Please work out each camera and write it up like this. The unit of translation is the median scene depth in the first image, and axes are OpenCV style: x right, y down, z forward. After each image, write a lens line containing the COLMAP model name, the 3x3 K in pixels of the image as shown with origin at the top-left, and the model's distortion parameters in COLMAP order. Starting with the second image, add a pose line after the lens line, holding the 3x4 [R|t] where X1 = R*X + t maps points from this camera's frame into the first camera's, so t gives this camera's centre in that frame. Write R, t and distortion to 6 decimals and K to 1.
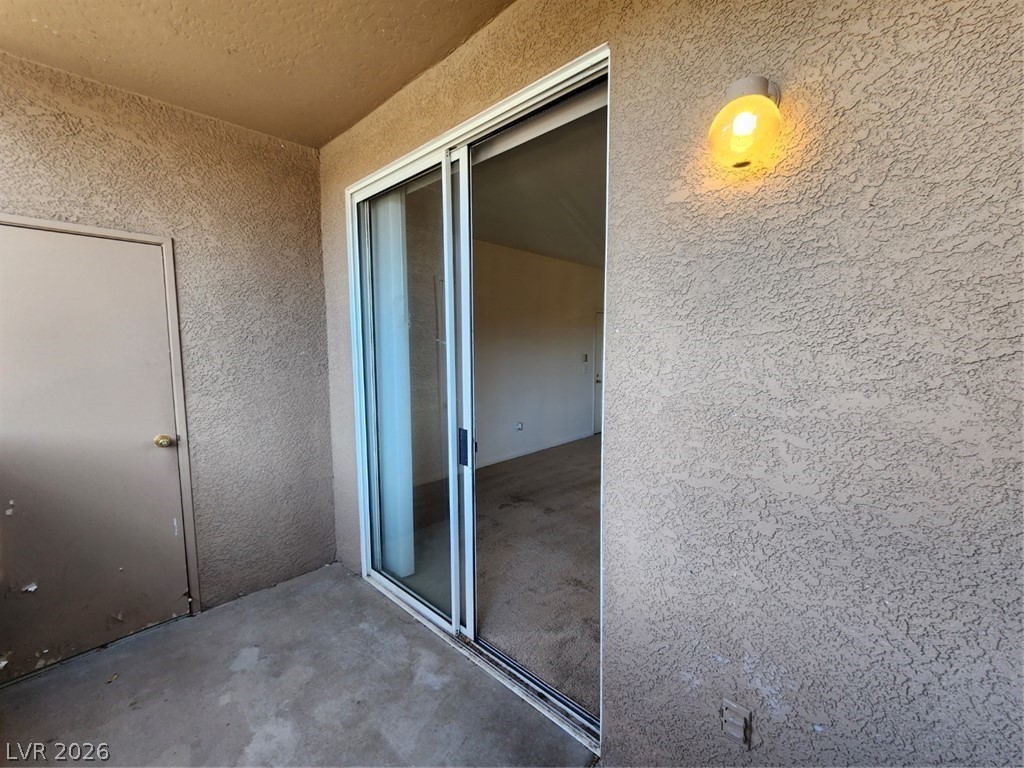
lens RADIAL K [[421.2, 0, 508.8], [0, 421.2, 379.0], [0, 0, 1]] dist [-0.001707, -0.000304]
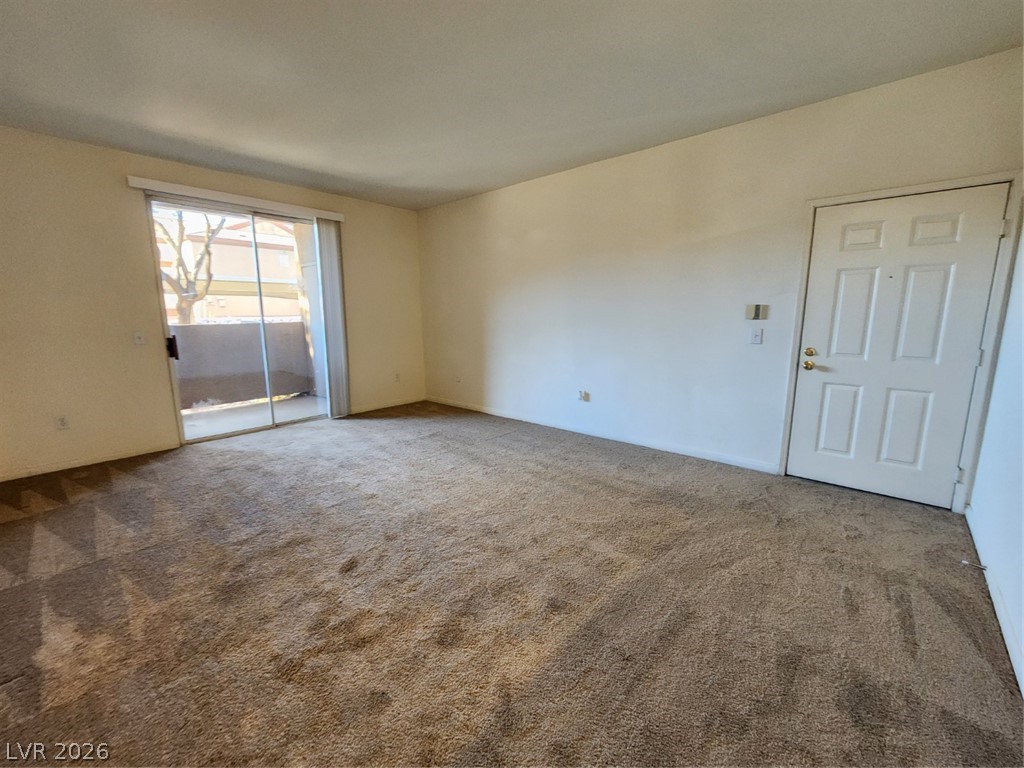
lens RADIAL K [[421.2, 0, 508.8], [0, 421.2, 379.0], [0, 0, 1]] dist [-0.001707, -0.000304]
pose [[0.018663, 0.164623, -0.986180, 0.800232], [-0.066536, 0.984370, 0.163062, -0.040565], [0.997610, 0.062573, 0.029324, 0.826484]]
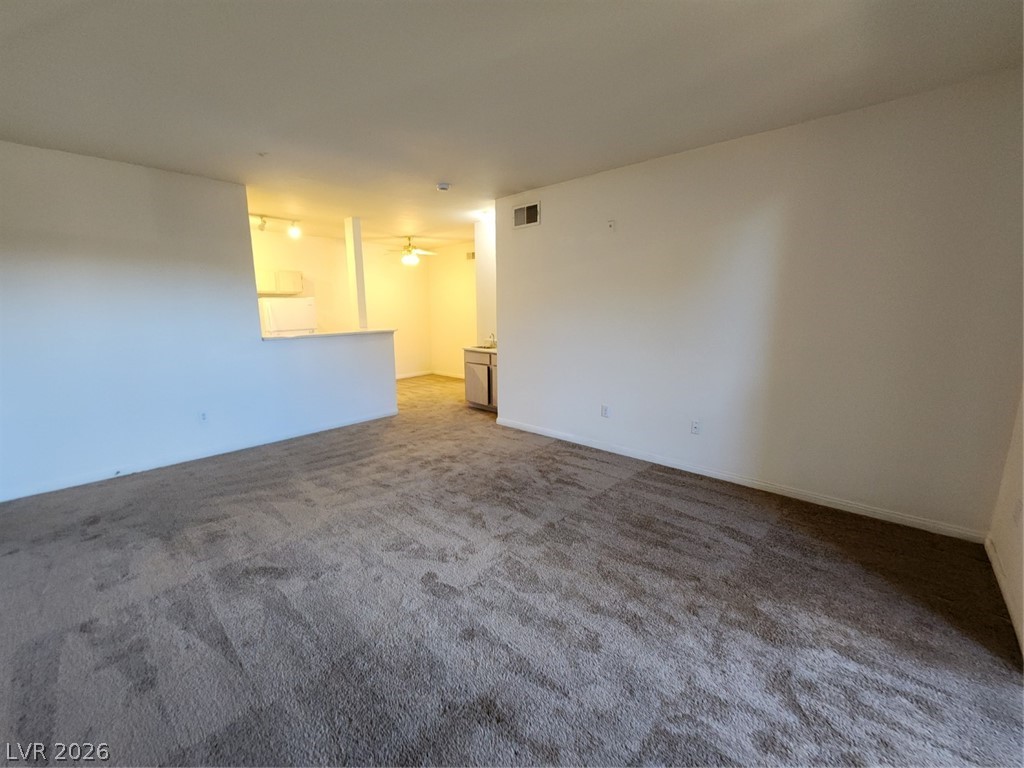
lens RADIAL K [[423.6, 0, 516.9], [0, 423.6, 381.6], [0, 0, 1]] dist [-0.002119, -0.000331]
pose [[-0.023928, -0.166200, 0.985802, -0.172538], [0.082610, 0.982383, 0.167629, -0.048728], [-0.996295, 0.085448, -0.009776, 0.623900]]
